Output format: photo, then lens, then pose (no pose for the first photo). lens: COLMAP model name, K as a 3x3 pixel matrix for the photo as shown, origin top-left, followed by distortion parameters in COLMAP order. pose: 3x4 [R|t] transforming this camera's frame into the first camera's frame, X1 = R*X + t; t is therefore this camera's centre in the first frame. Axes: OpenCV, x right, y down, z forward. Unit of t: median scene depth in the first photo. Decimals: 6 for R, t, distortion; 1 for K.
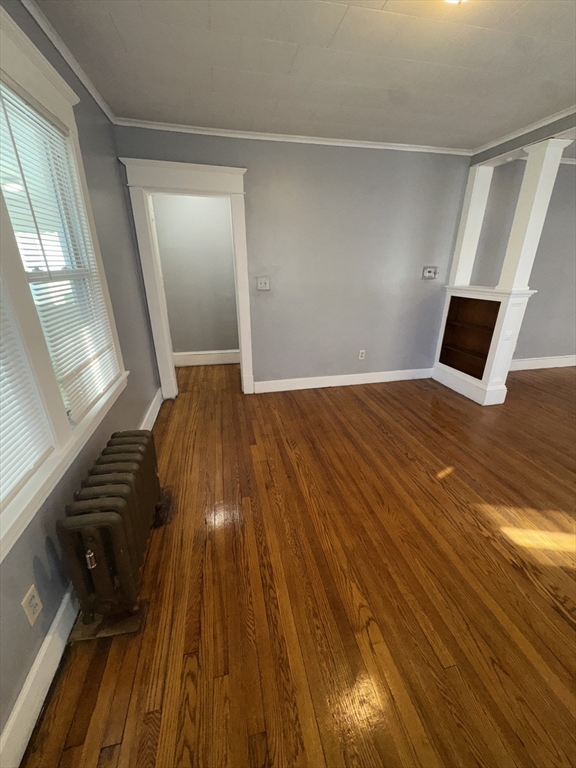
lens RADIAL K [[306.2, 0, 288.0], [0, 306.2, 384.0], [0, 0, 1]] dist [-0.005516, 0.000217]
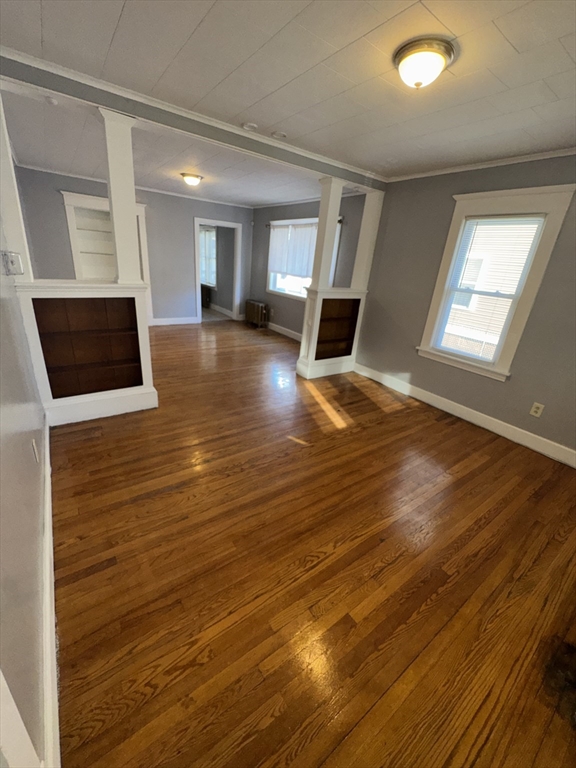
lens RADIAL K [[308.9, 0, 288.6], [0, 308.9, 384.1], [0, 0, 1]] dist [-0.007112, 0.000318]
pose [[-0.398871, -0.369679, 0.839190, -0.375027], [0.258650, 0.832628, 0.489726, -0.443717], [-0.879774, 0.412394, -0.236493, 1.070856]]
